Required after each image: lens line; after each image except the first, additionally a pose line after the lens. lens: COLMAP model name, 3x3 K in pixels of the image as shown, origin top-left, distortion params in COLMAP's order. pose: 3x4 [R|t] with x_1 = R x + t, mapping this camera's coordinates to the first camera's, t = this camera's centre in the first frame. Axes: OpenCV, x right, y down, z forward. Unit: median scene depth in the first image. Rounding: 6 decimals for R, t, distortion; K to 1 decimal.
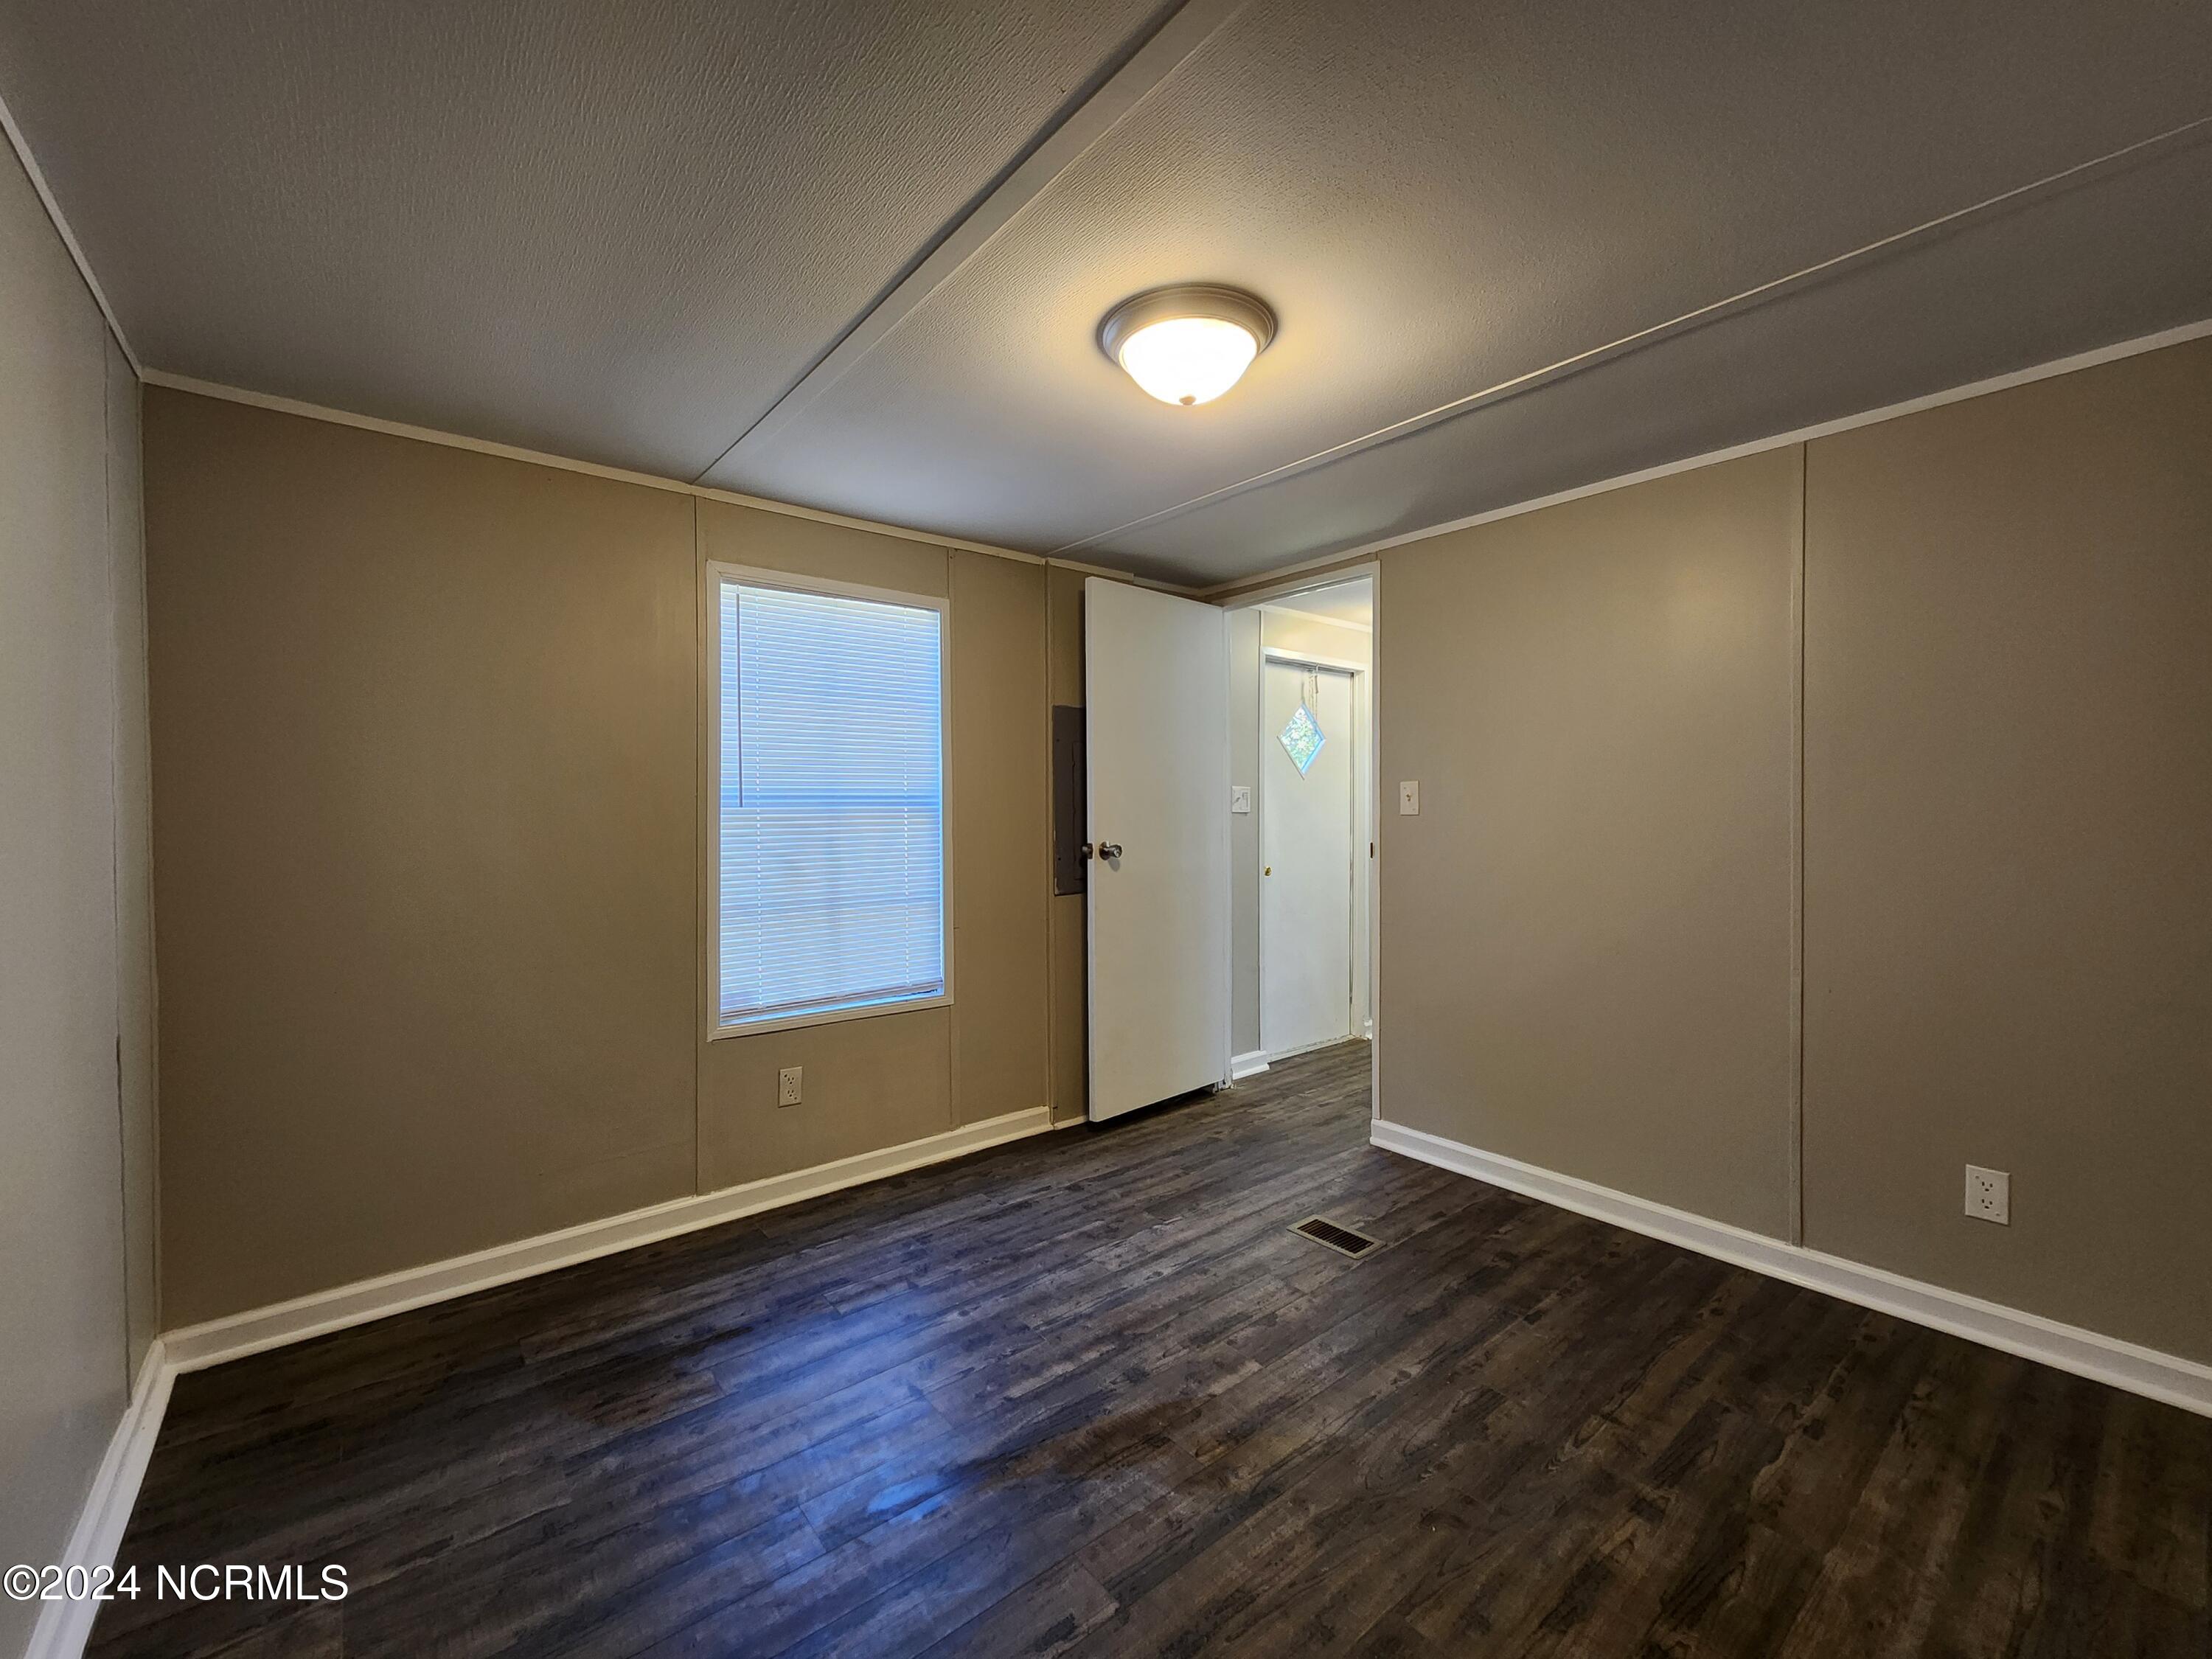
lens RADIAL K [[902.0, 0, 1091.8], [0, 902.0, 818.6], [0, 0, 1]] dist [-0.001970, -0.000448]
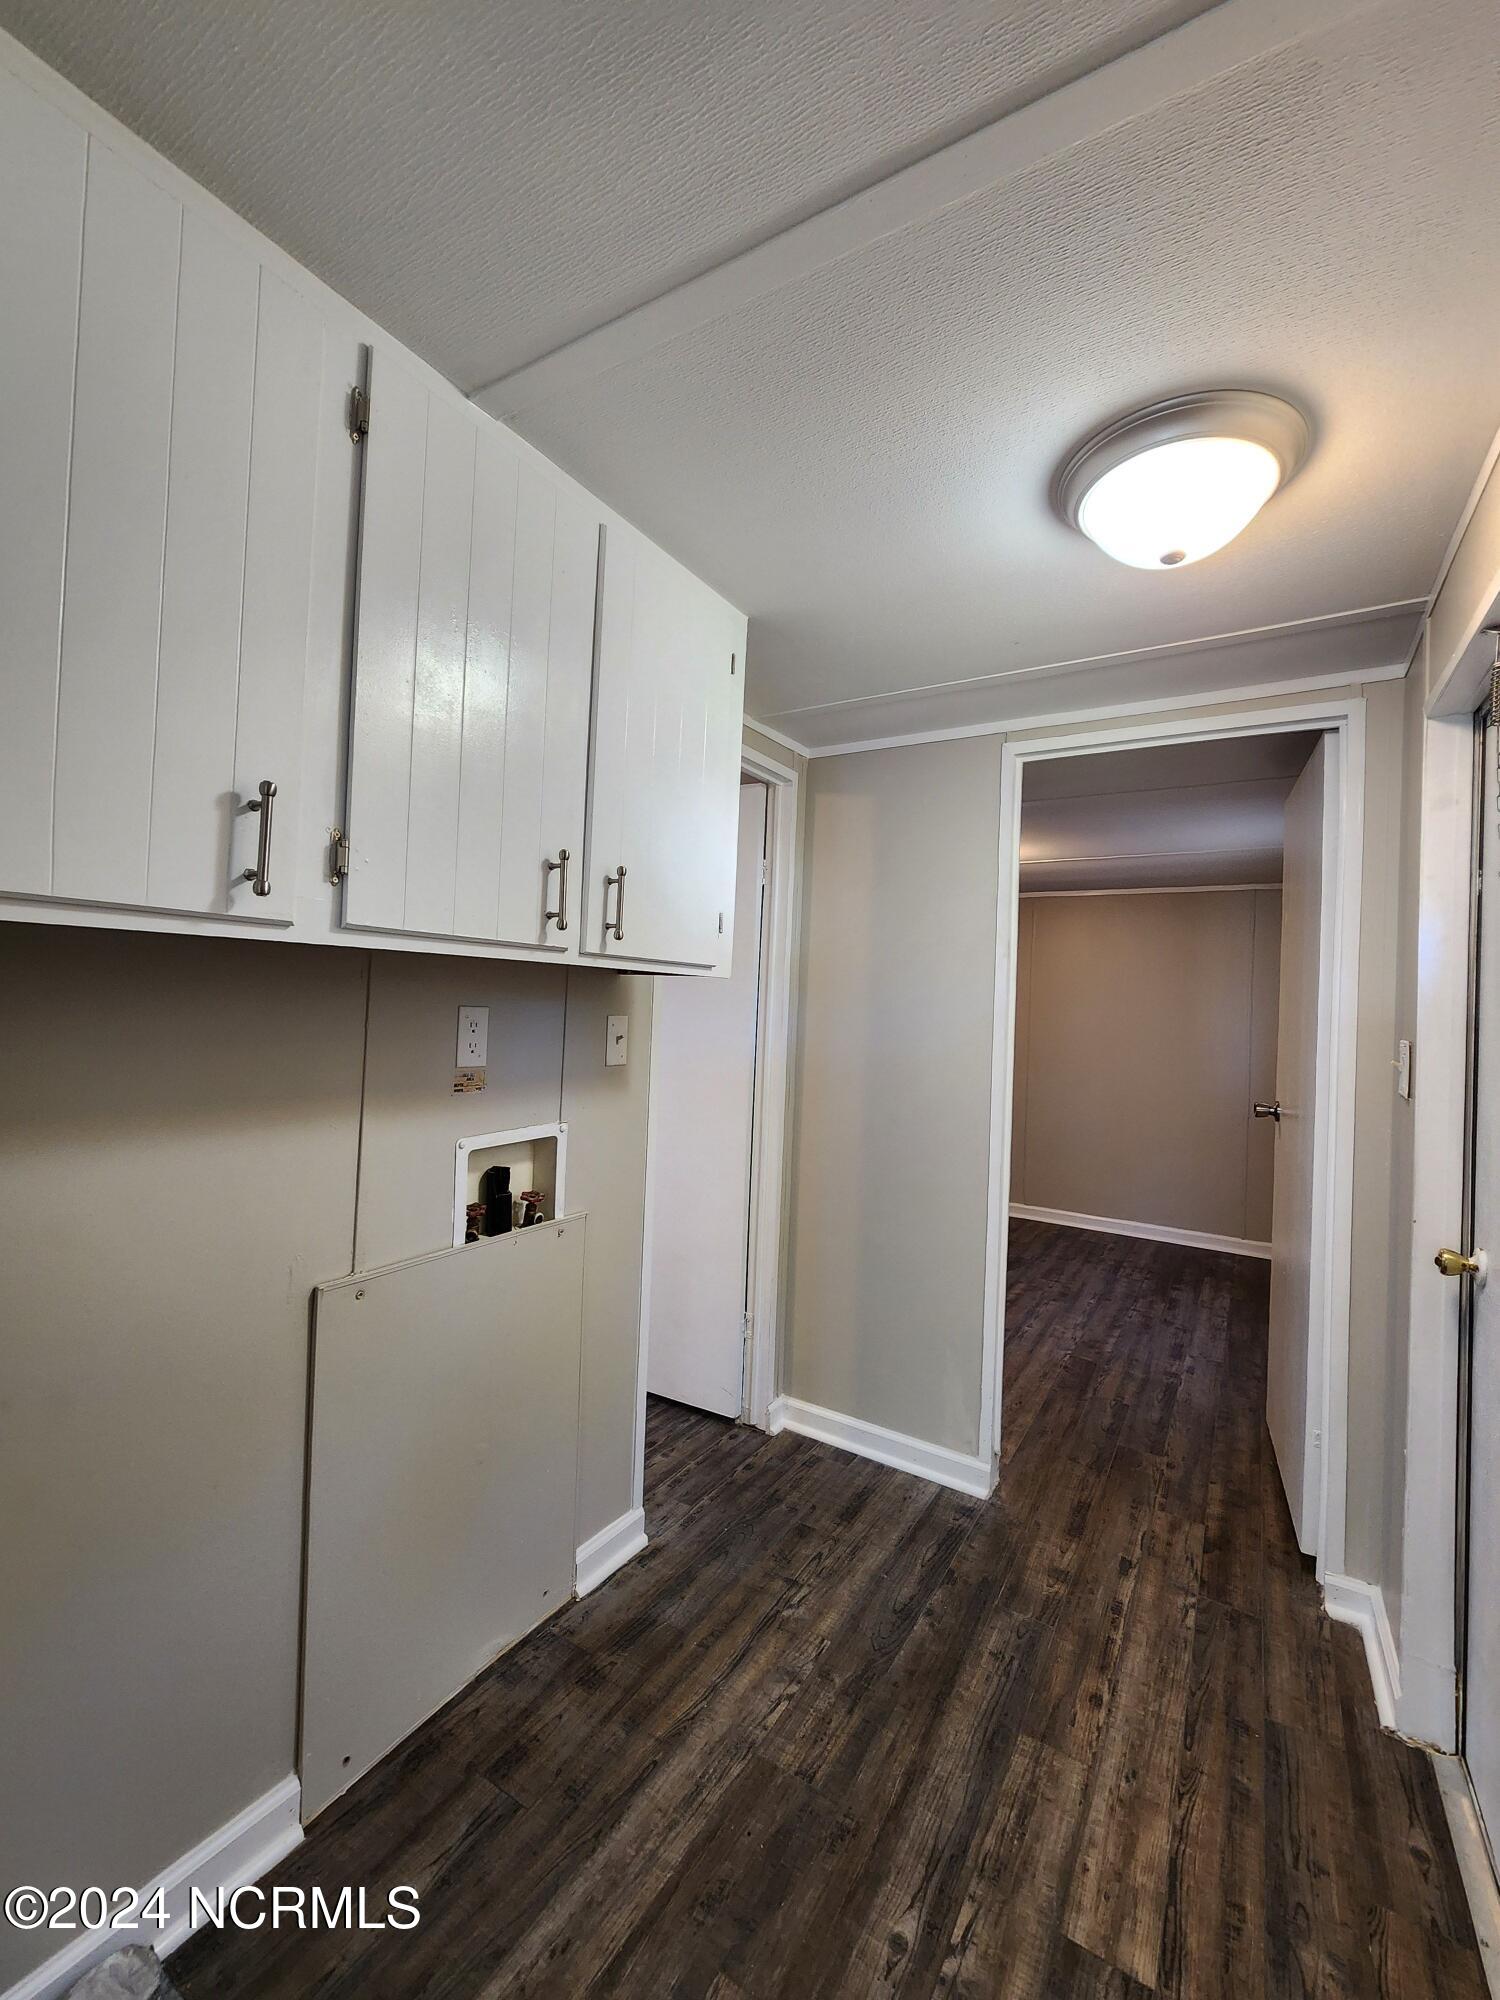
lens RADIAL K [[815.6, 0, 757.0], [0, 815.6, 999.1], [0, 0, 1]] dist [-0.001970, -0.000448]
pose [[-0.938409, -0.034193, -0.343832, 0.875980], [-0.037283, 0.999302, 0.002378, -0.062899], [0.343510, 0.015051, -0.939028, 1.813312]]
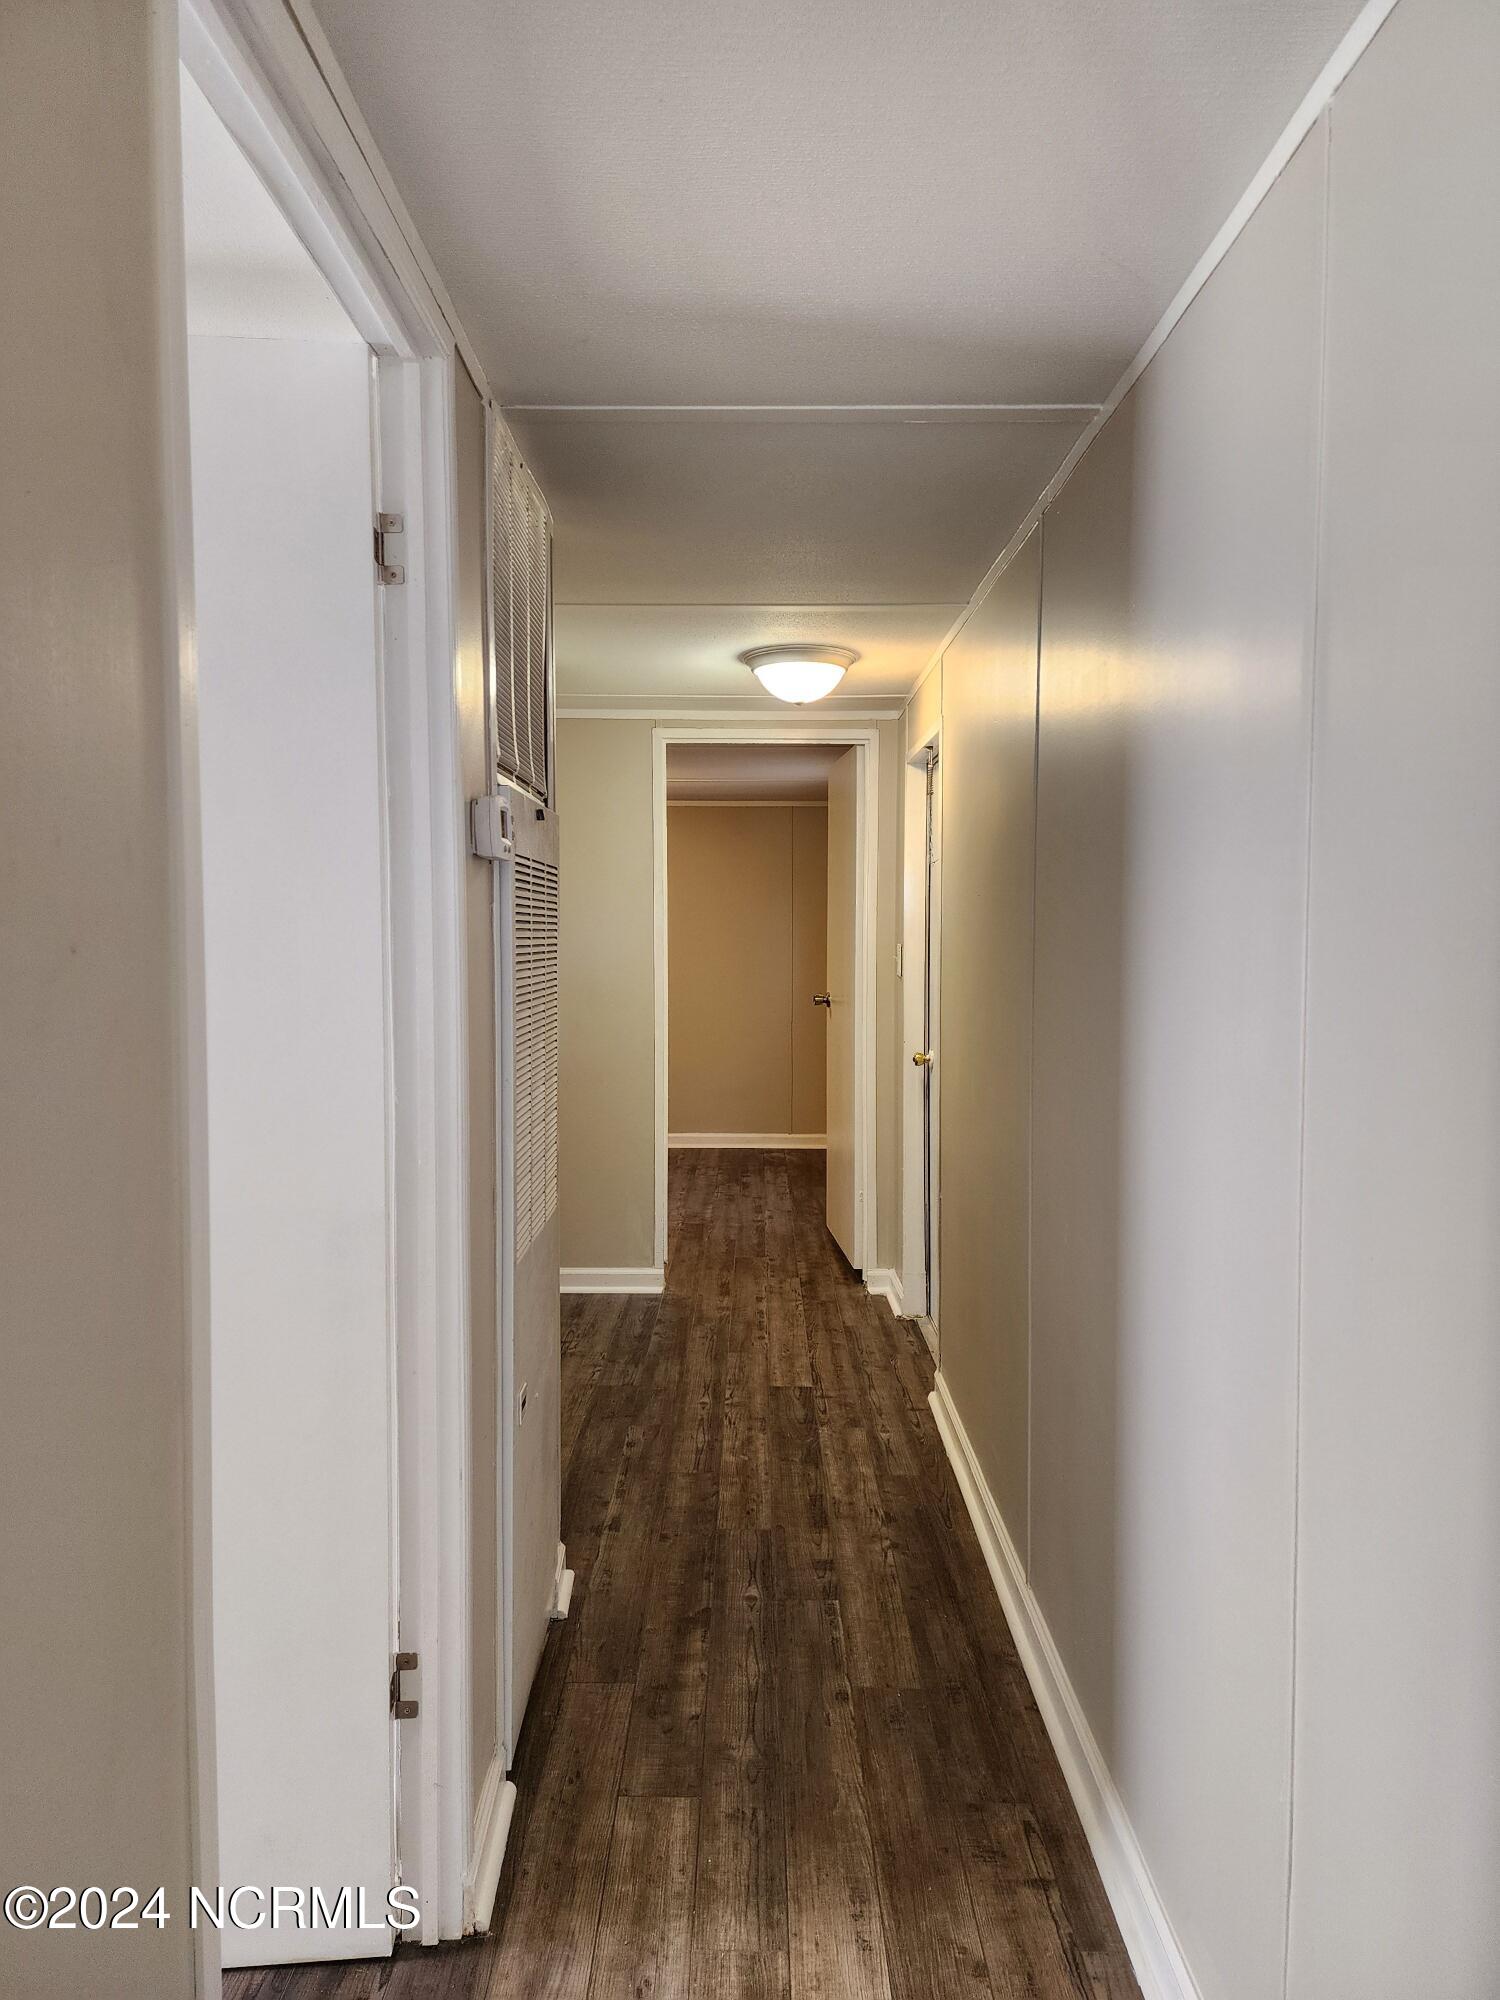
lens RADIAL K [[1301.1, 0, 745.3], [0, 1301.1, 1000.1], [0, 0, 1]] dist [0.002635, 0.000064]
pose [[-0.627483, 0.045687, -0.777288, 1.617172], [-0.008424, 0.997820, 0.065449, -0.083503], [0.778584, 0.047616, -0.625731, 2.289671]]
